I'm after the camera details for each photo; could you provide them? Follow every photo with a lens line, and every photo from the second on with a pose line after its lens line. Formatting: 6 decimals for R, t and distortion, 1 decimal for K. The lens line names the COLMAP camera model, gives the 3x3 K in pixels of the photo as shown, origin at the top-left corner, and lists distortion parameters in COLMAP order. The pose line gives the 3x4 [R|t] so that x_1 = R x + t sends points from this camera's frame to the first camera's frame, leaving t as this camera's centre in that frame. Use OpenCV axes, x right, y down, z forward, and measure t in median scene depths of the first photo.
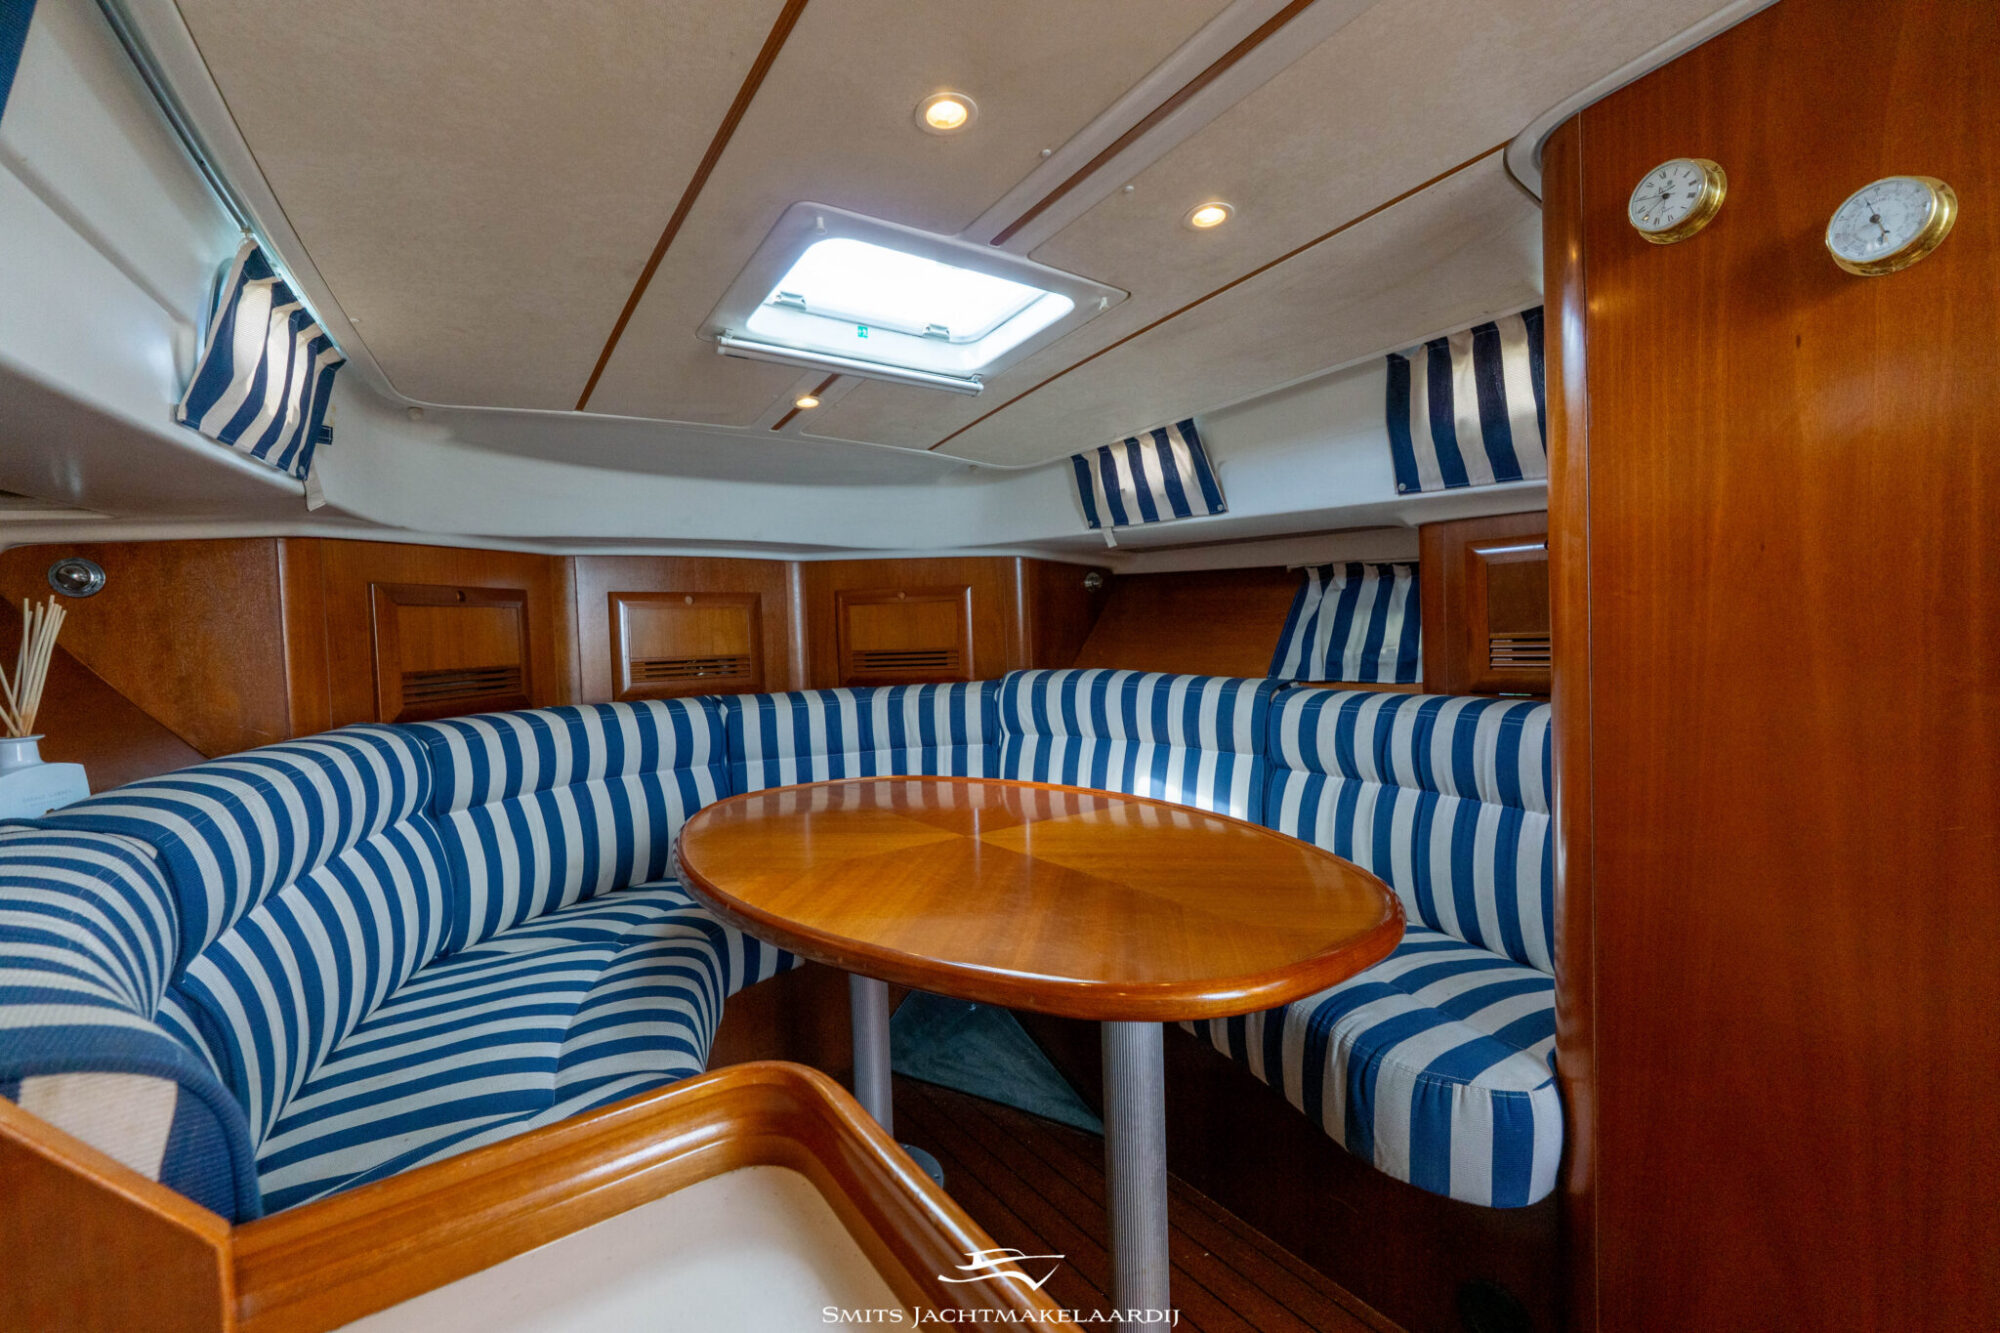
lens RADIAL K [[838.9, 0, 995.6], [0, 838.9, 659.4], [0, 0, 1]] dist [-0.004440, -0.000890]
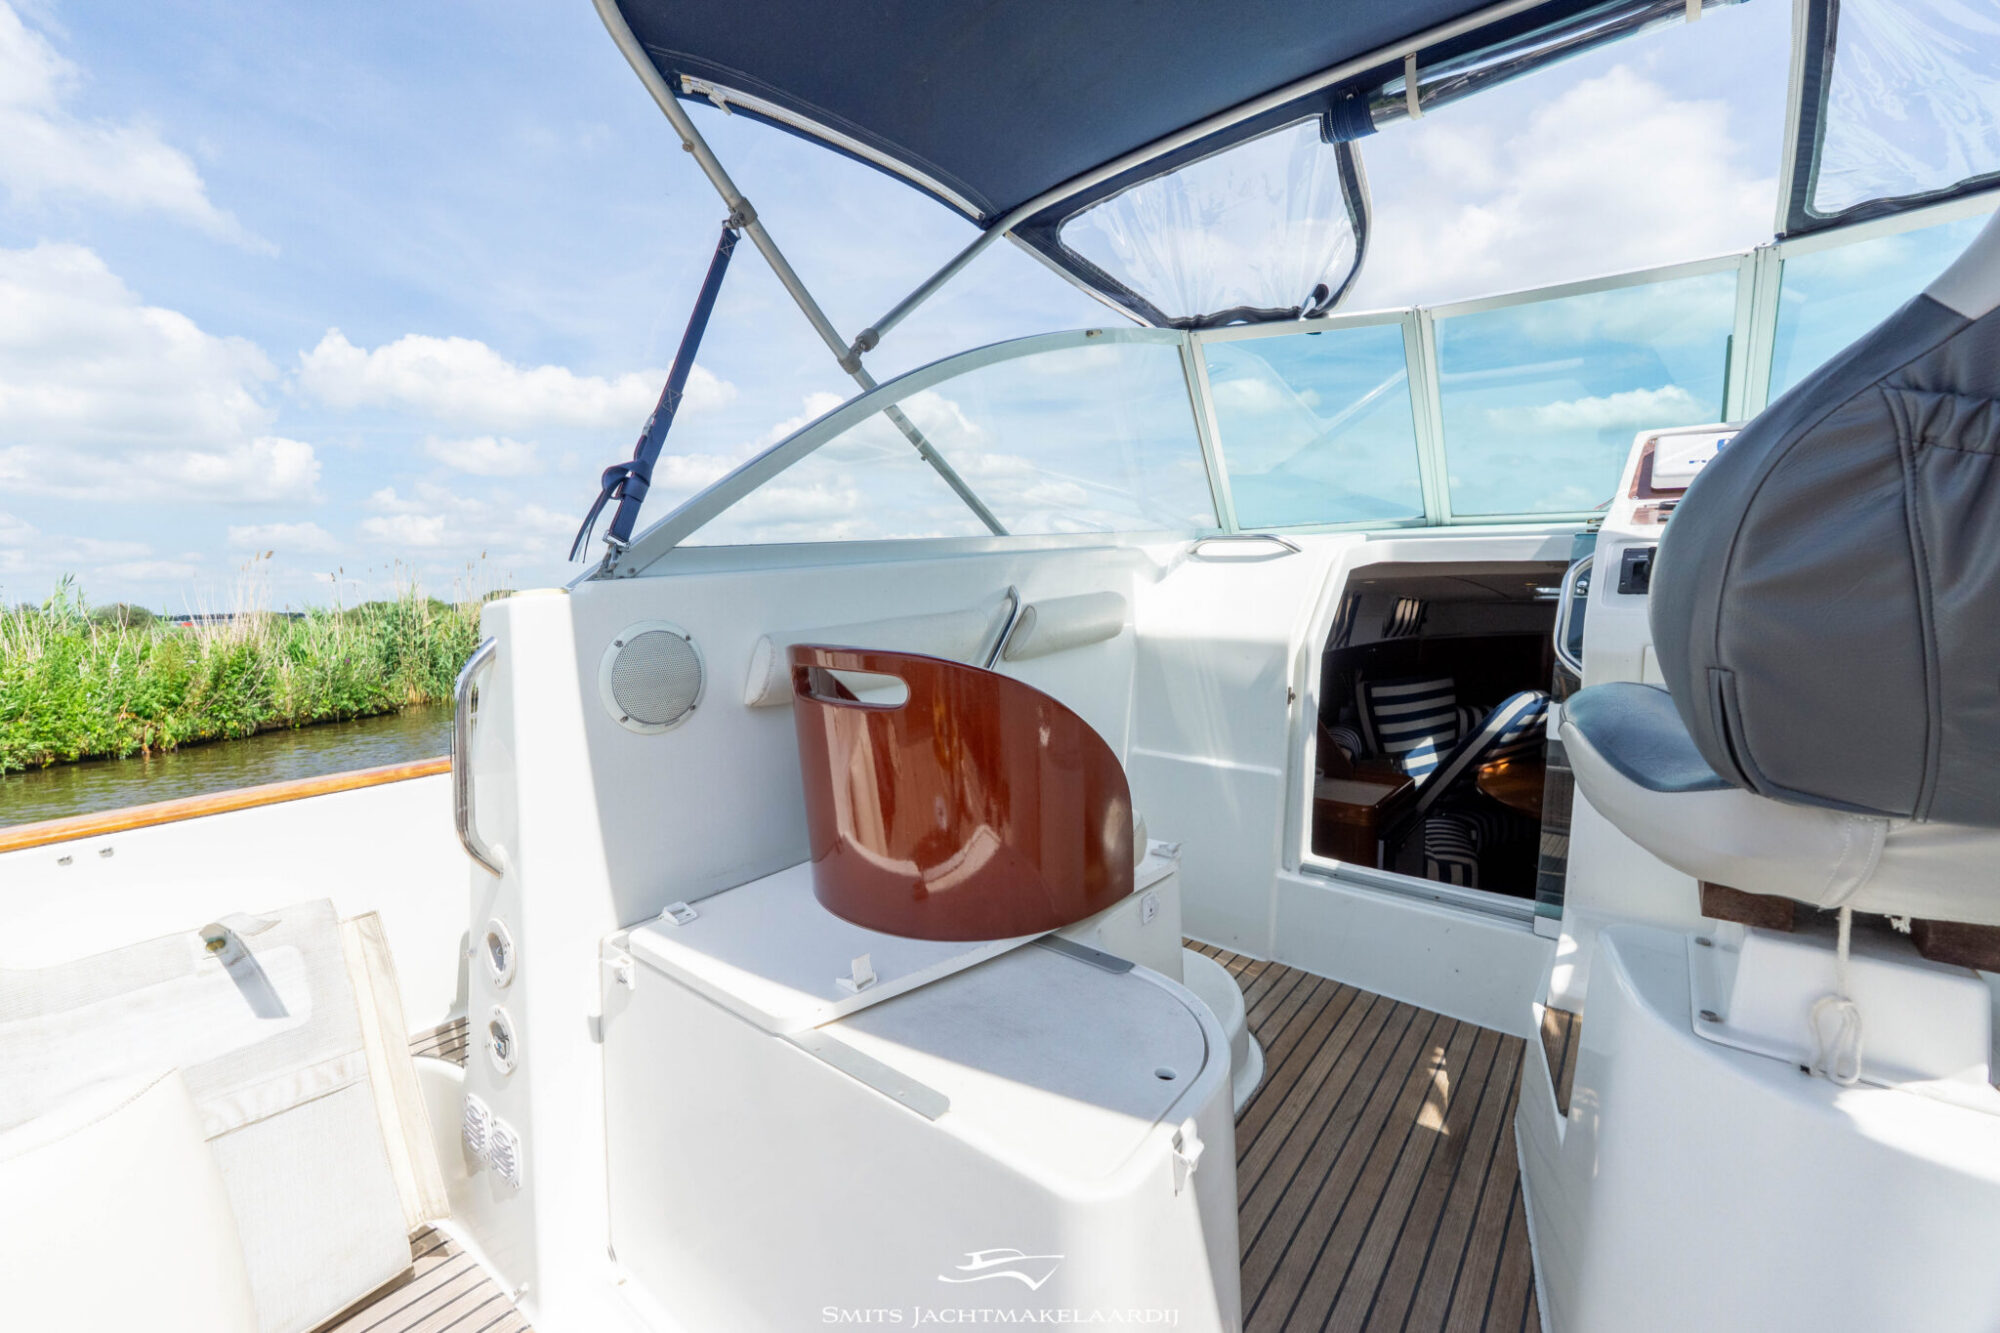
lens RADIAL K [[838.9, 0, 996.8], [0, 838.9, 658.5], [0, 0, 1]] dist [-0.004440, -0.000890]
pose [[0.267030, 0.126387, -0.955364, 1.592126], [-0.044753, 0.991919, 0.118714, -0.352445], [0.962648, 0.011056, 0.270529, -1.265824]]
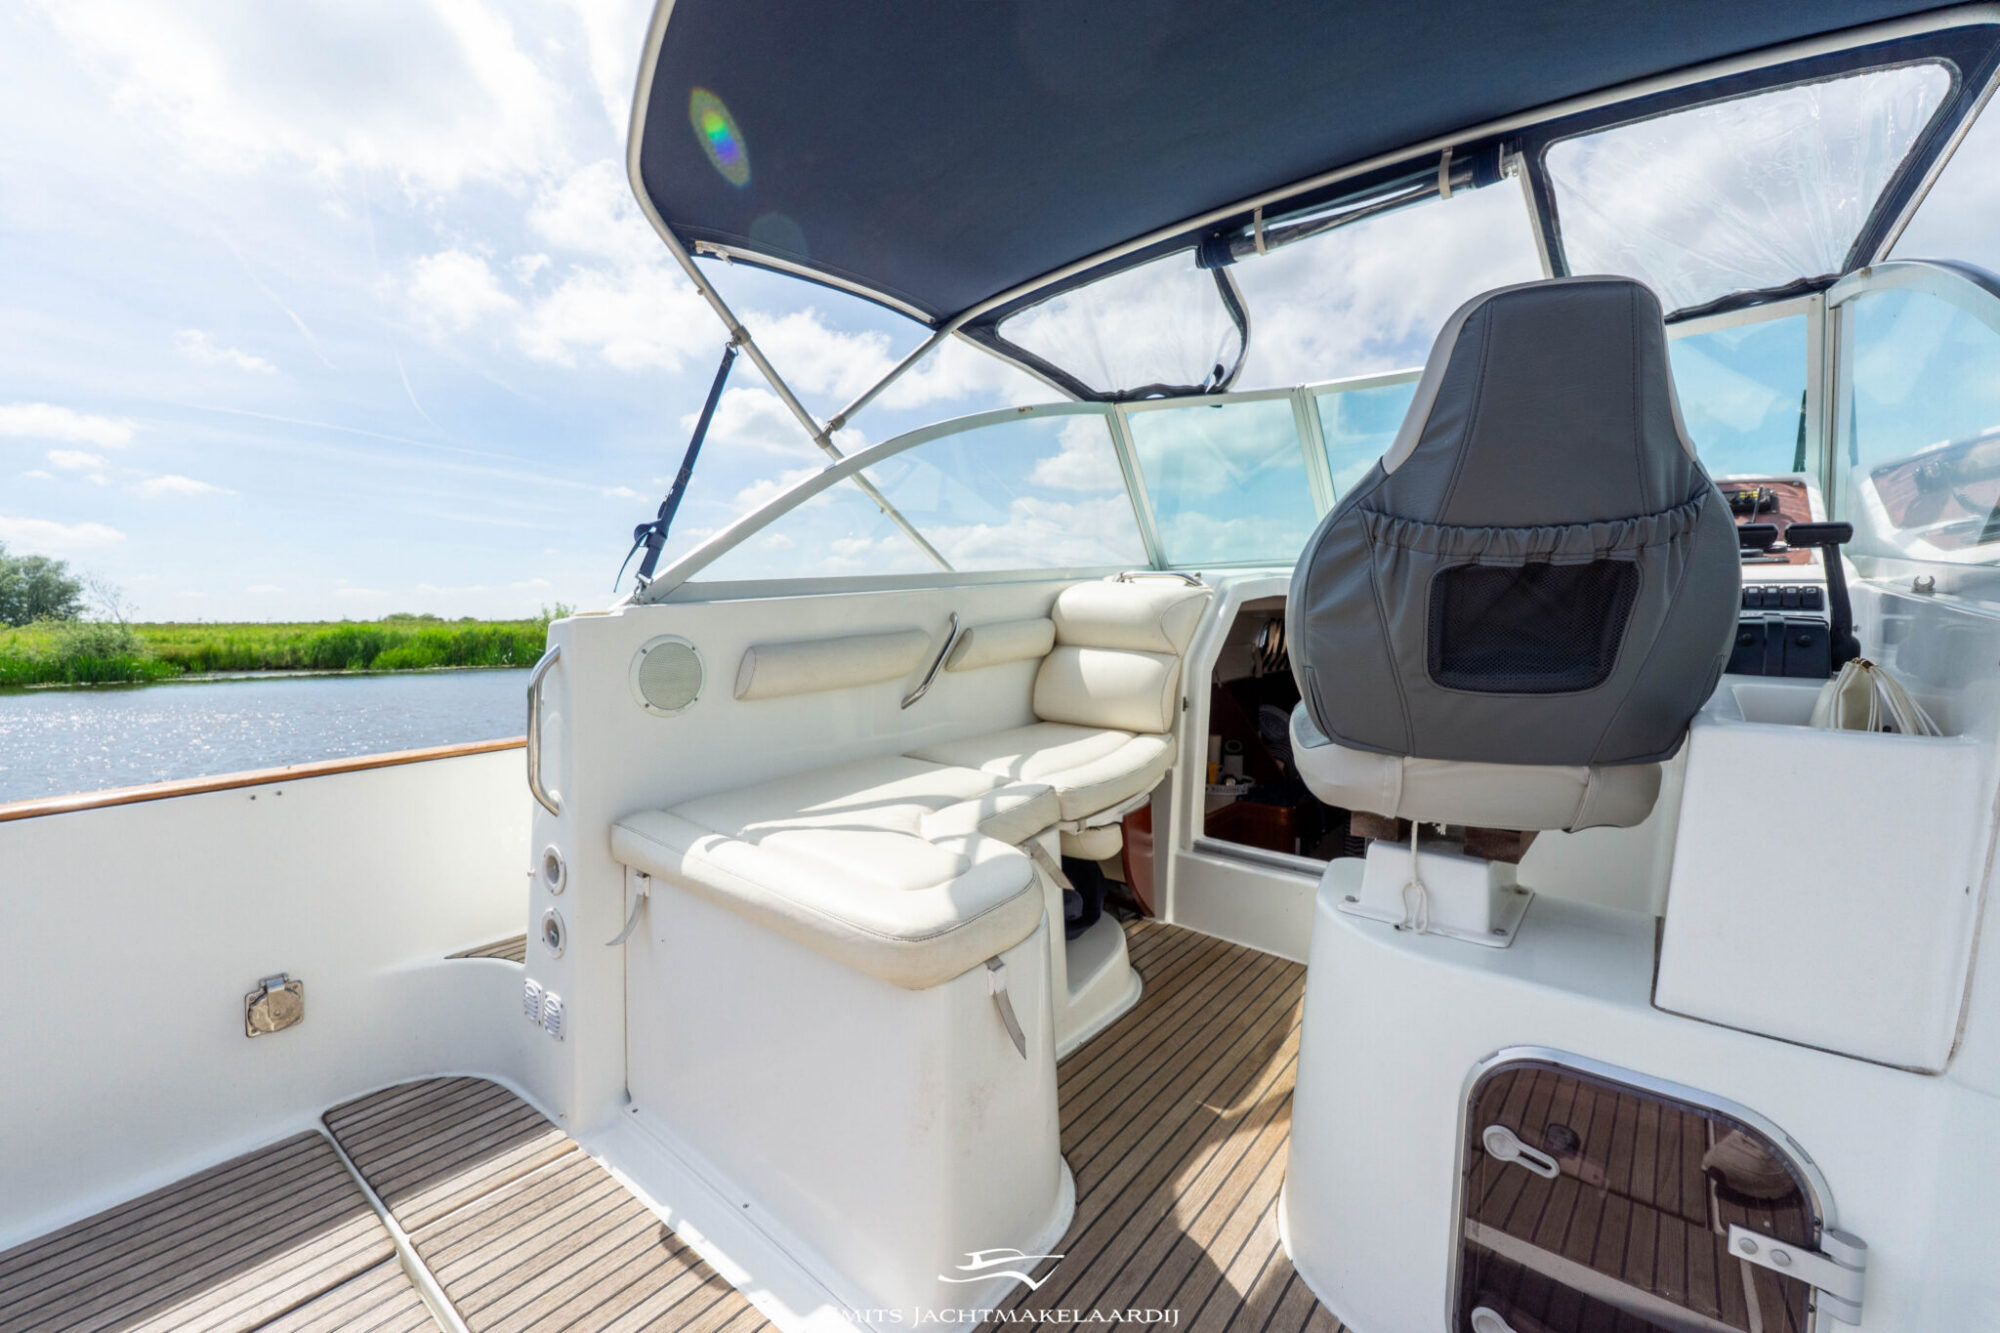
lens RADIAL K [[838.9, 0, 1000.7], [0, 838.9, 664.1], [0, 0, 1]] dist [-0.004440, -0.000890]
pose [[0.260004, 0.105602, -0.959816, 1.882056], [-0.054861, 0.994012, 0.094504, -0.367730], [0.964048, 0.028085, 0.264240, -1.237070]]
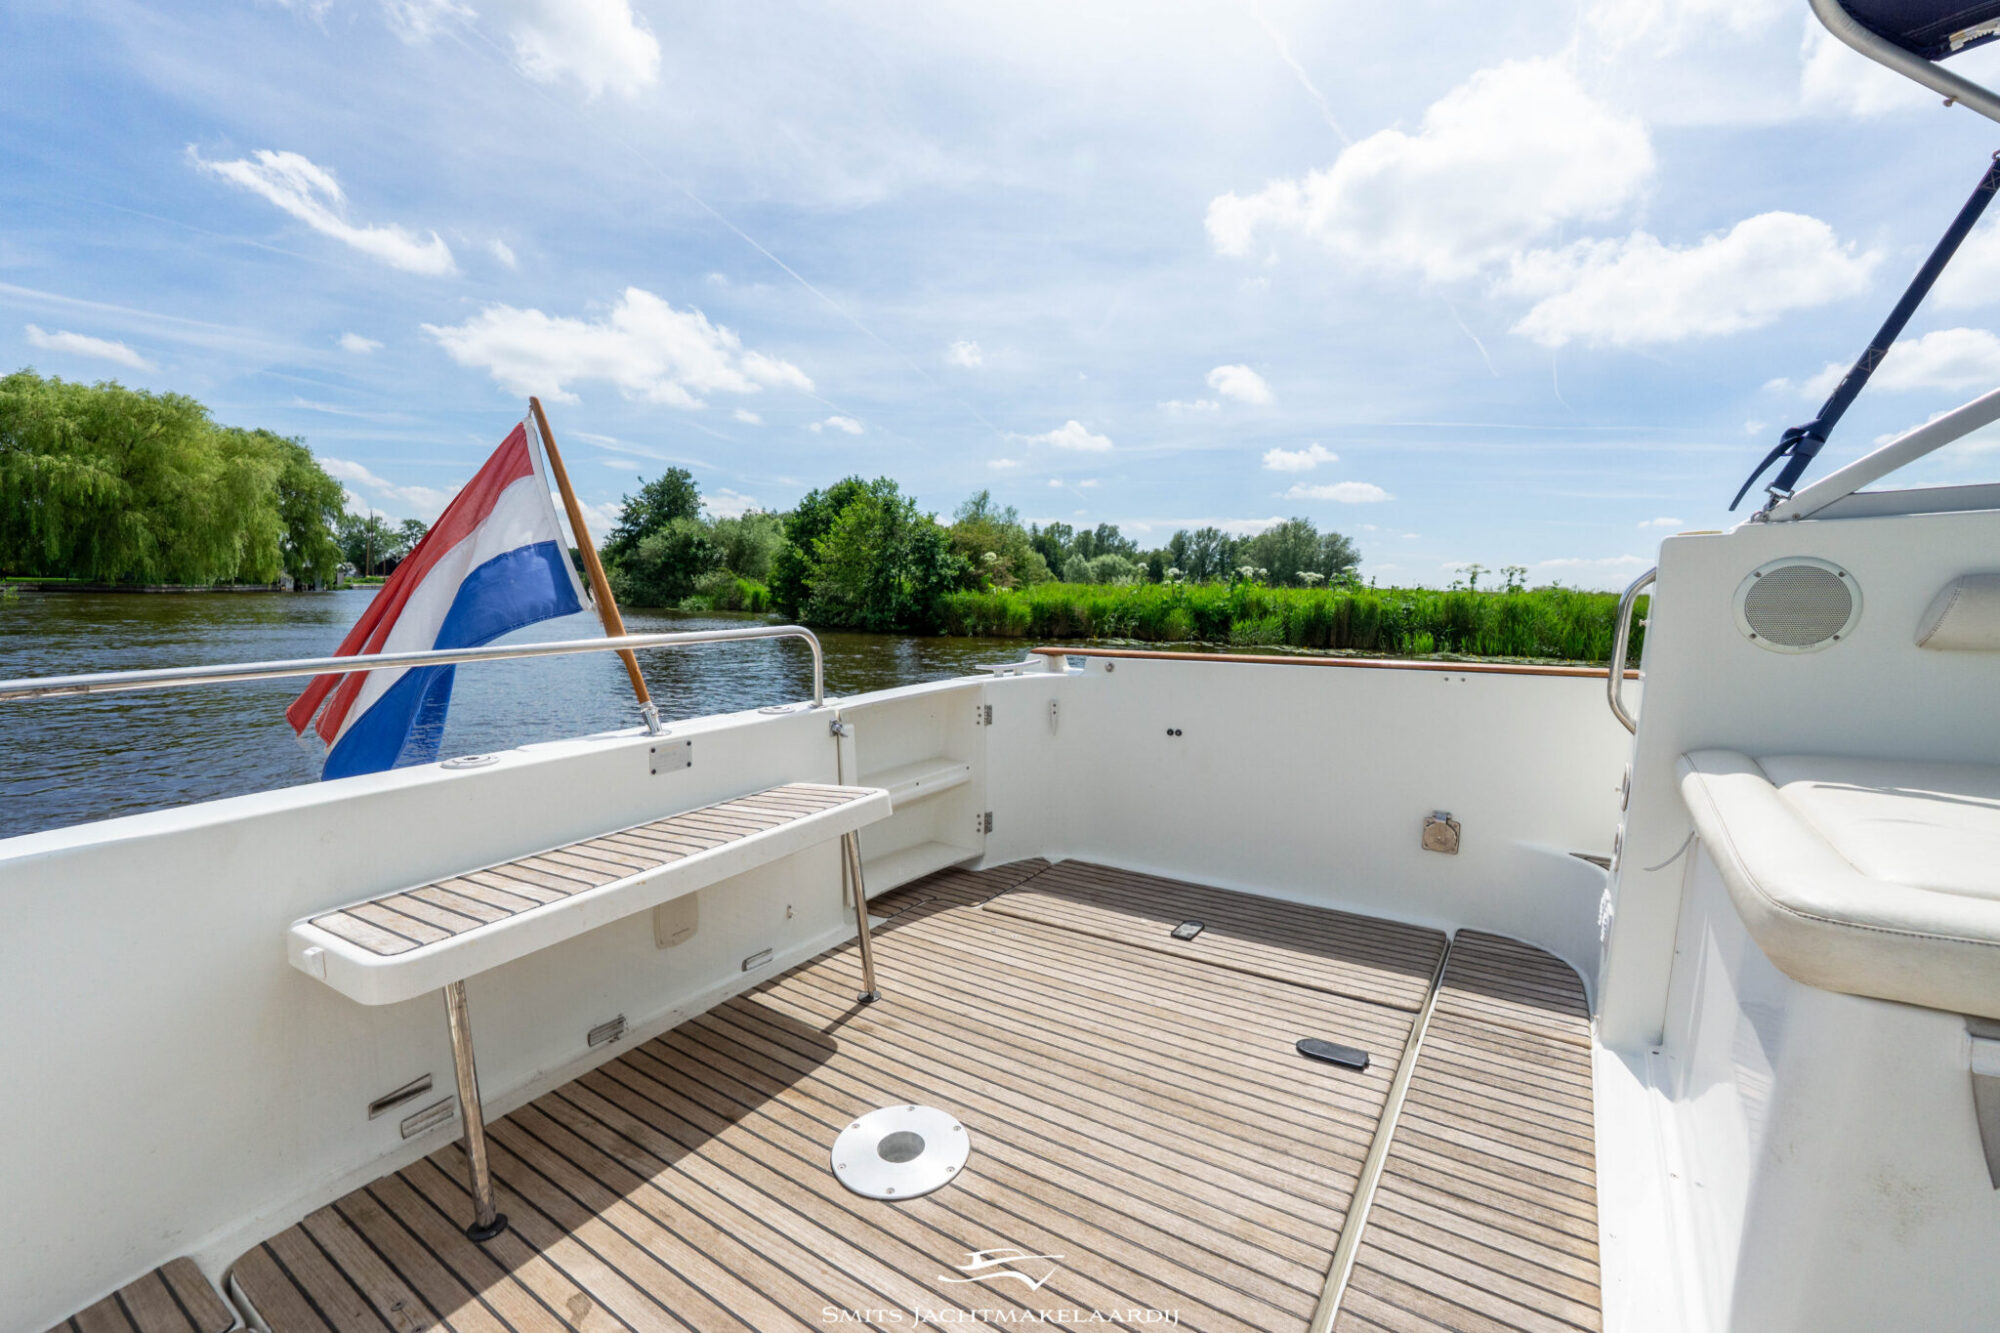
lens RADIAL K [[838.9, 0, 985.1], [0, 838.9, 666.8], [0, 0, 1]] dist [-0.004440, -0.000890]
pose [[-0.945865, 0.063980, -0.318191, 1.871004], [0.014398, 0.987684, 0.155799, -0.319946], [0.324240, 0.142783, -0.935137, -0.822759]]
